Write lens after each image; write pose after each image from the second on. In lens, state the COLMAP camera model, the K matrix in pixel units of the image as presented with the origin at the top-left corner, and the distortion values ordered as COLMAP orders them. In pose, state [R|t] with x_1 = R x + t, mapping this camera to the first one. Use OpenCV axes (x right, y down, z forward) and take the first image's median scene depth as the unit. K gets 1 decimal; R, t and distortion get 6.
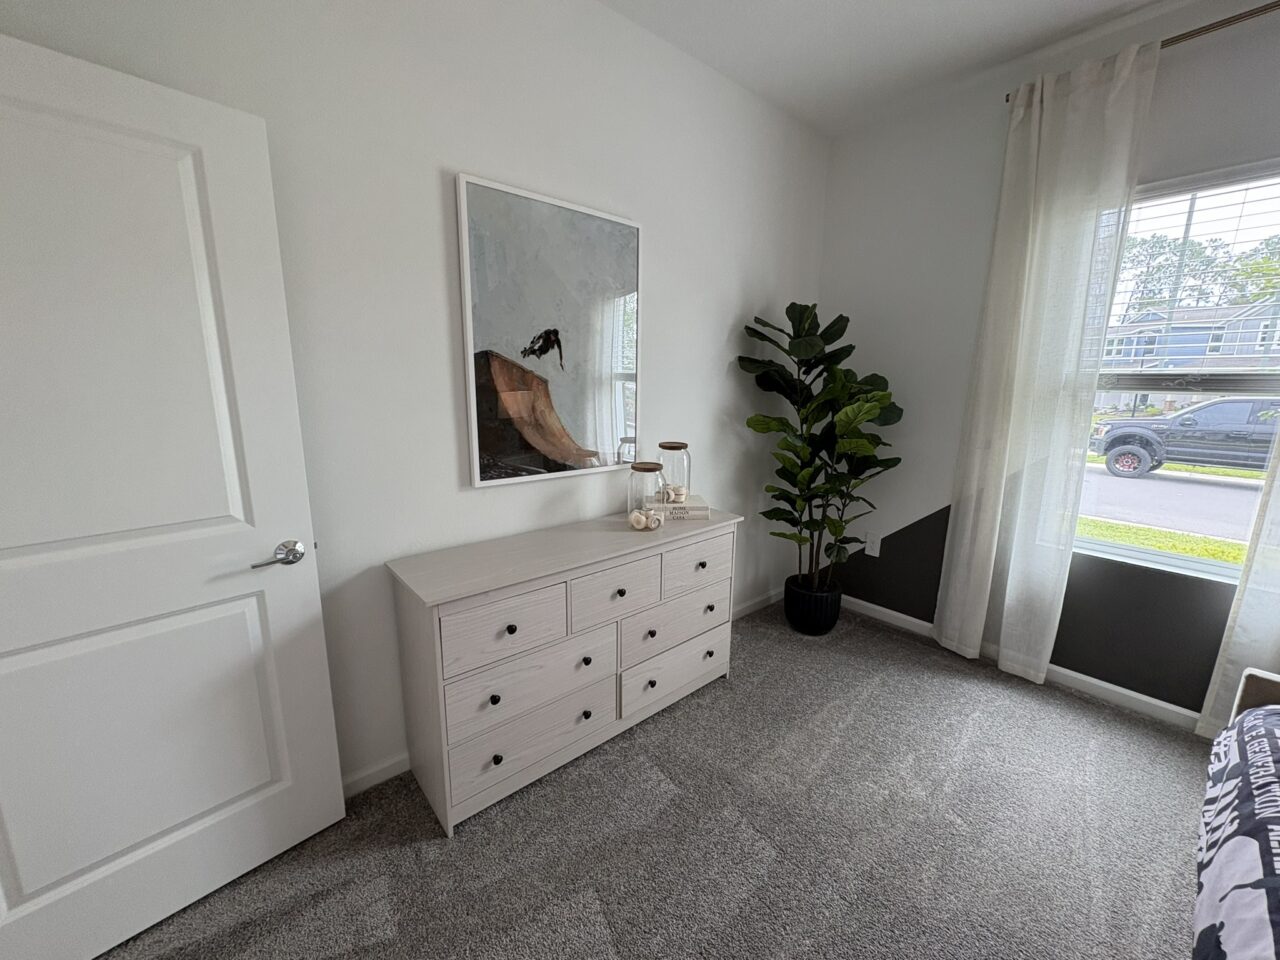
lens RADIAL K [[507.7, 0, 639.3], [0, 507.7, 478.0], [0, 0, 1]] dist [-0.003323, 0.000093]
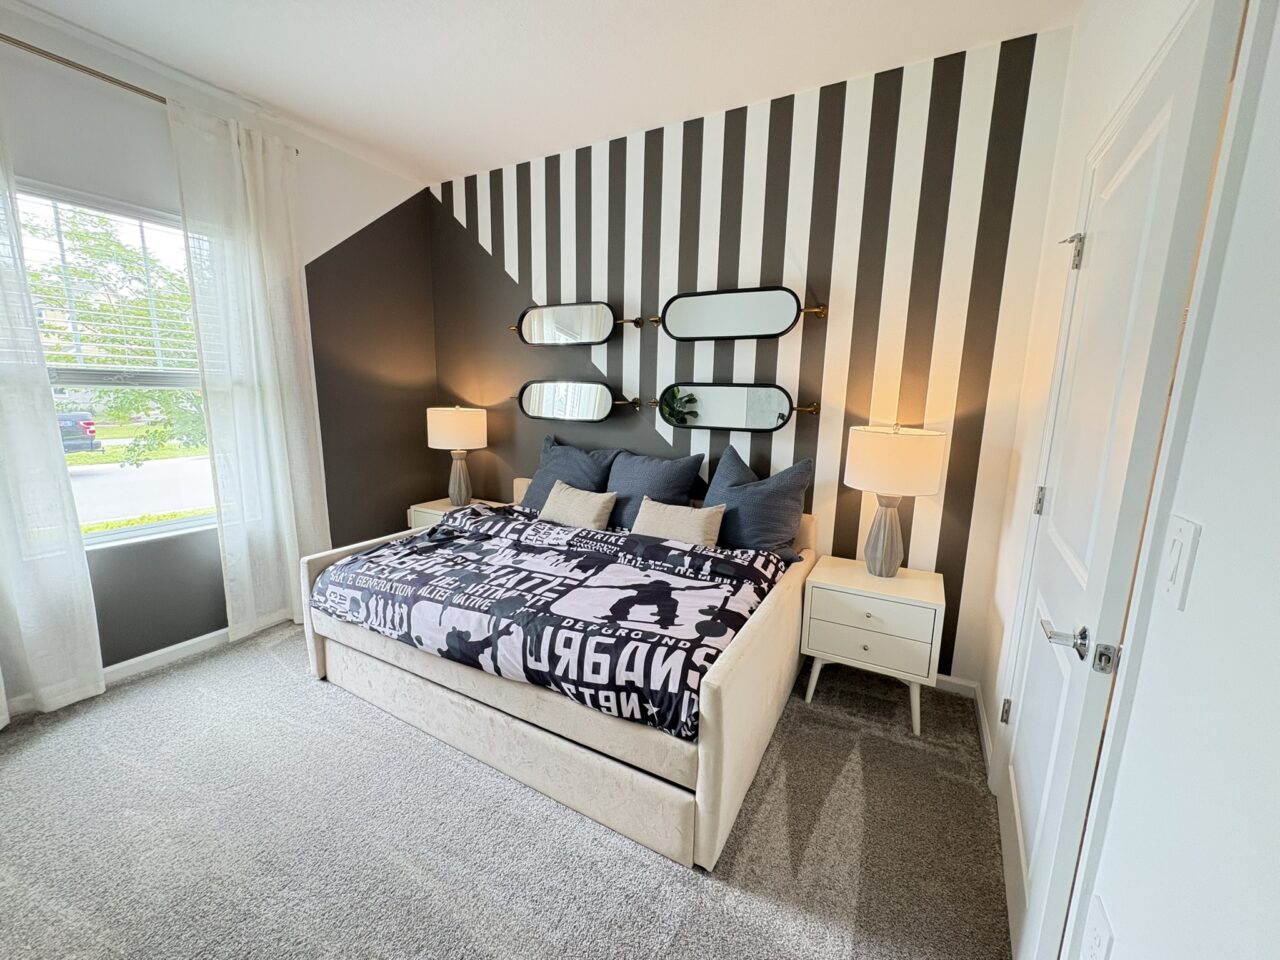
lens RADIAL K [[507.7, 0, 637.8], [0, 507.7, 483.0], [0, 0, 1]] dist [-0.003323, 0.000093]
pose [[-0.347952, -0.175646, 0.920912, -0.426550], [0.155729, 0.957817, 0.241525, -0.054565], [-0.924488, 0.227452, -0.305921, 0.314524]]
